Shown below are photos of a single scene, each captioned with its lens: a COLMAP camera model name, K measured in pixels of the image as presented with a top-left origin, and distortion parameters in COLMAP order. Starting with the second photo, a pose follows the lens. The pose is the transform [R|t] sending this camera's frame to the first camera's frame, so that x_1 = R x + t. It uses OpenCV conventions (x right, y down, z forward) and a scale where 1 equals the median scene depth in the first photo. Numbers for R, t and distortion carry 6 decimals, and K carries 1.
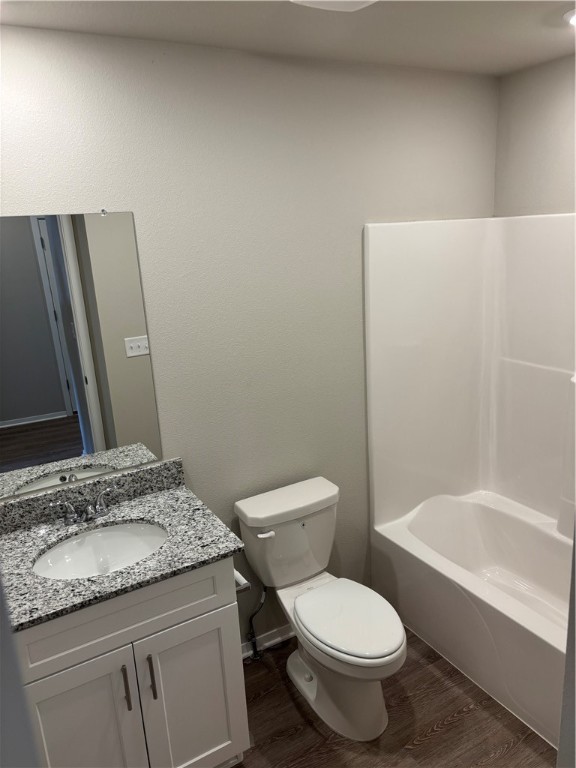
lens RADIAL K [[588.5, 0, 301.3], [0, 588.5, 400.9], [0, 0, 1]] dist [0.012264, 0.001571]
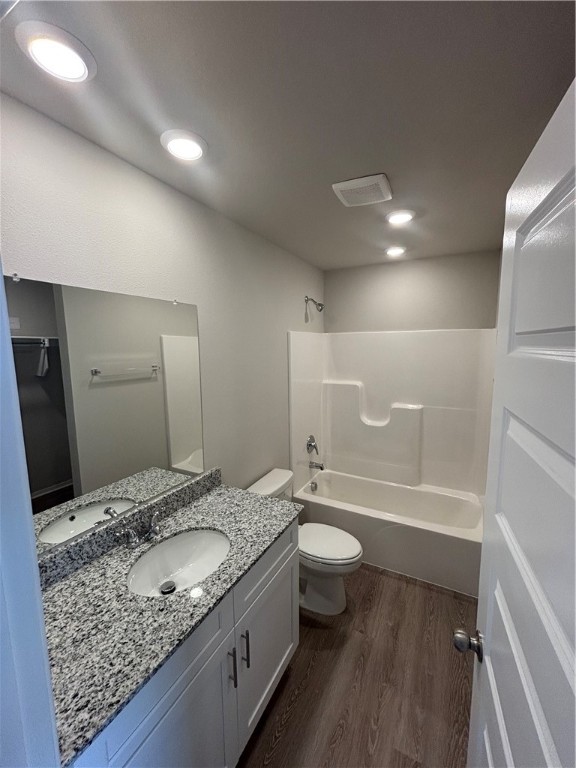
lens RADIAL K [[308.2, 0, 290.9], [0, 308.2, 383.6], [0, 0, 1]] dist [0.001131, 0.000302]
pose [[0.777575, -0.023052, 0.628368, -0.534127], [0.125352, 0.984951, -0.118985, -0.001575], [-0.616169, 0.171287, 0.768763, 0.263483]]
